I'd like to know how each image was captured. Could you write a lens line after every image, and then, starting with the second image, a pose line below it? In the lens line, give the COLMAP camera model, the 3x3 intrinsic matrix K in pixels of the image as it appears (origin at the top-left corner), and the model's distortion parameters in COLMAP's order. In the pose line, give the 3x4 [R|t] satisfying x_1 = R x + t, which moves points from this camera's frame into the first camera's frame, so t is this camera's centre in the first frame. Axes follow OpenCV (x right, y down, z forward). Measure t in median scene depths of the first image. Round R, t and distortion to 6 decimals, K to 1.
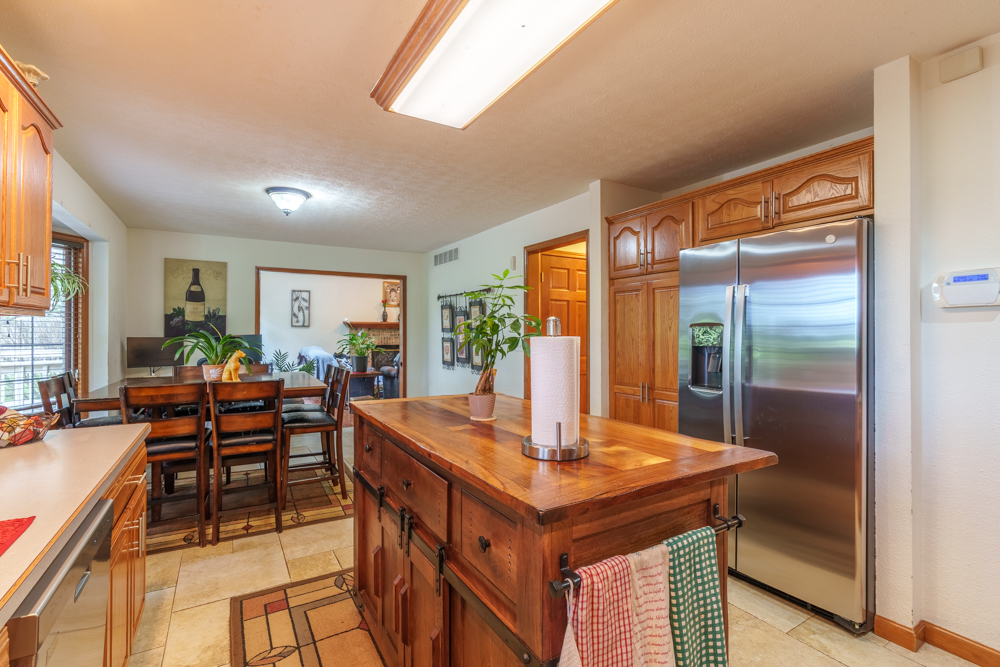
lens RADIAL K [[456.7, 0, 499.1], [0, 456.7, 332.2], [0, 0, 1]] dist [-0.004984, 0.001967]
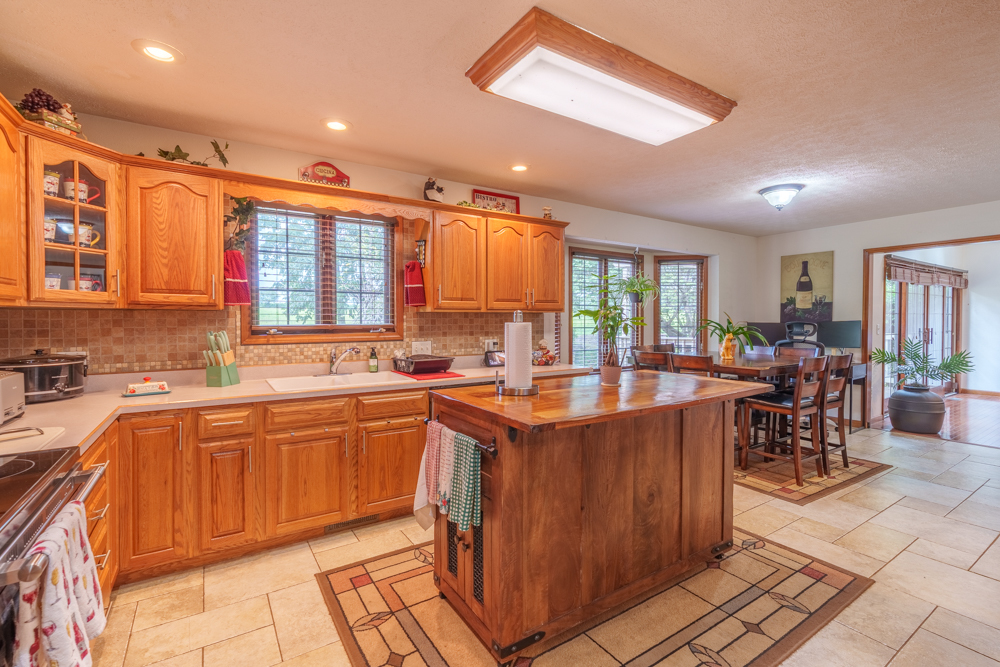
lens RADIAL K [[456.7, 0, 500.2], [0, 456.7, 330.8], [0, 0, 1]] dist [-0.004984, 0.001967]
pose [[0.046764, 0.022415, -0.998654, 0.418892], [0.006813, 0.999718, 0.022758, -0.000043], [0.998883, -0.007868, 0.046599, 0.204436]]
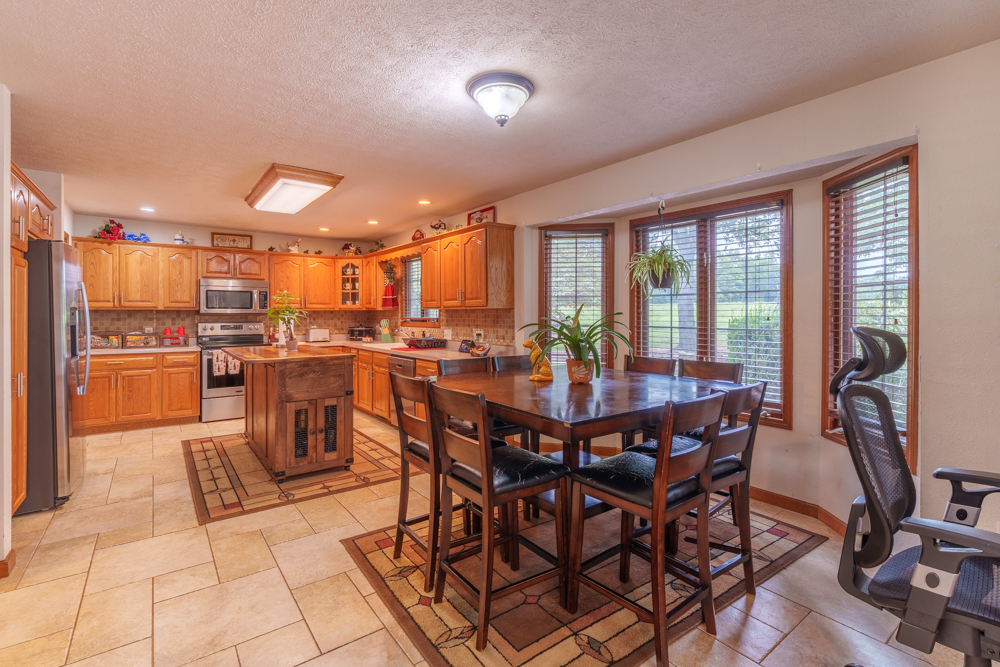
lens RADIAL K [[456.7, 0, 499.5], [0, 456.7, 313.6], [0, 0, 1]] dist [-0.004984, 0.001967]
pose [[-0.993659, -0.005756, -0.112292, -0.309718], [-0.005028, 0.999964, -0.006762, 0.001960], [0.112327, -0.006155, -0.993652, 1.193827]]
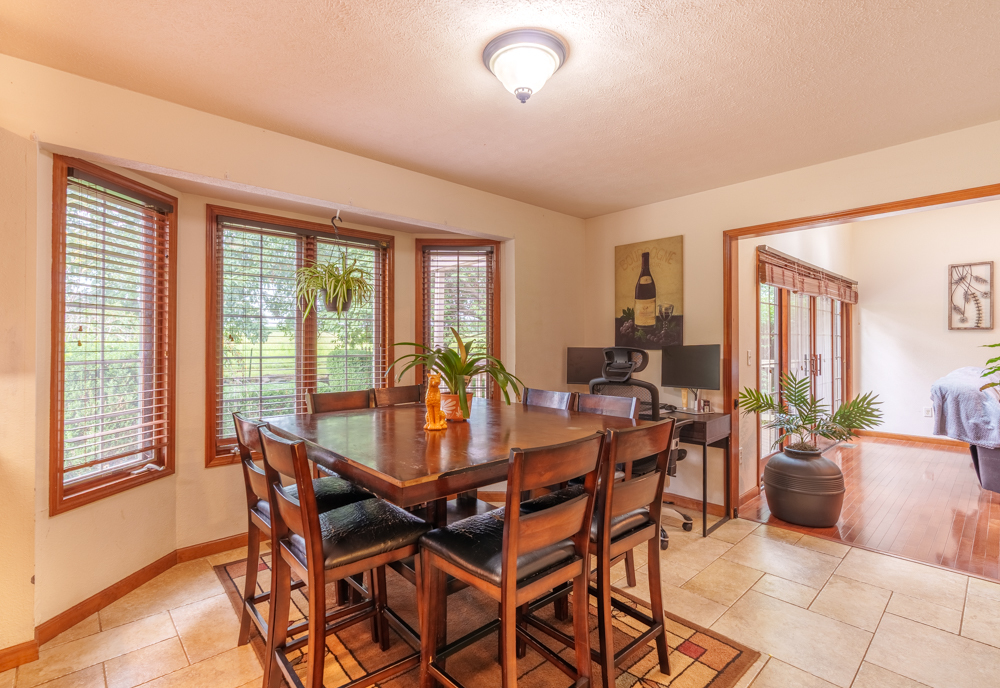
lens RADIAL K [[453.5, 0, 500.4], [0, 453.5, 340.9], [0, 0, 1]] dist [0.000595, -0.000100]
pose [[0.197719, -0.001323, -0.980258, -0.009284], [0.005823, 0.999983, -0.000175, -0.001732], [0.980241, -0.005674, 0.197723, 0.637890]]
